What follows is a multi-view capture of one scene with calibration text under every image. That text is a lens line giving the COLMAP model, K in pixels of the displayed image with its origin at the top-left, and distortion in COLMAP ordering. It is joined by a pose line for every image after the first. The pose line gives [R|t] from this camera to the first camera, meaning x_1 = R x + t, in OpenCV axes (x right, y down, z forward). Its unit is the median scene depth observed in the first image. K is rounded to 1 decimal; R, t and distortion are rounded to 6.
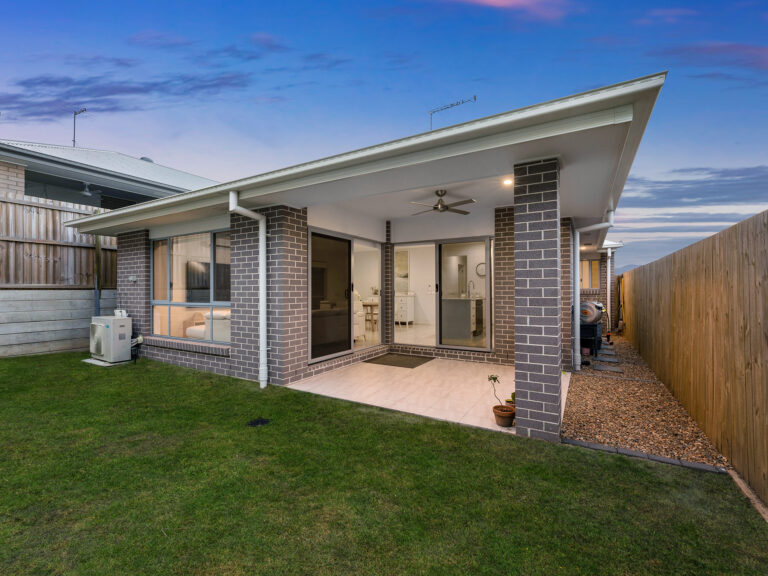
lens RADIAL K [[351.4, 0, 384.6], [0, 351.4, 291.7], [0, 0, 1]] dist [-0.007590, -0.000027]
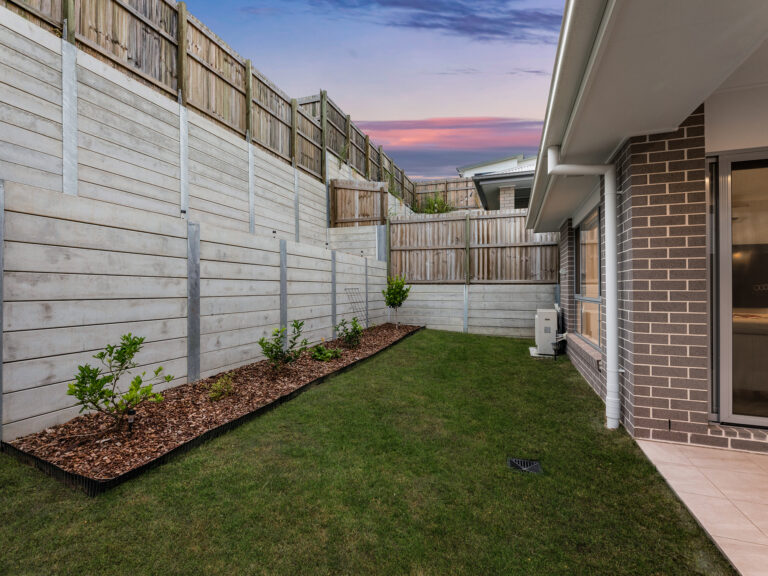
lens RADIAL K [[360.4, 0, 380.6], [0, 360.4, 285.0], [0, 0, 1]] dist [-0.000220, -0.000526]
pose [[0.158035, -0.009110, -0.987391, 0.180873], [-0.006274, 0.999928, -0.010230, 0.012398], [0.987414, 0.007812, 0.157967, 0.341030]]
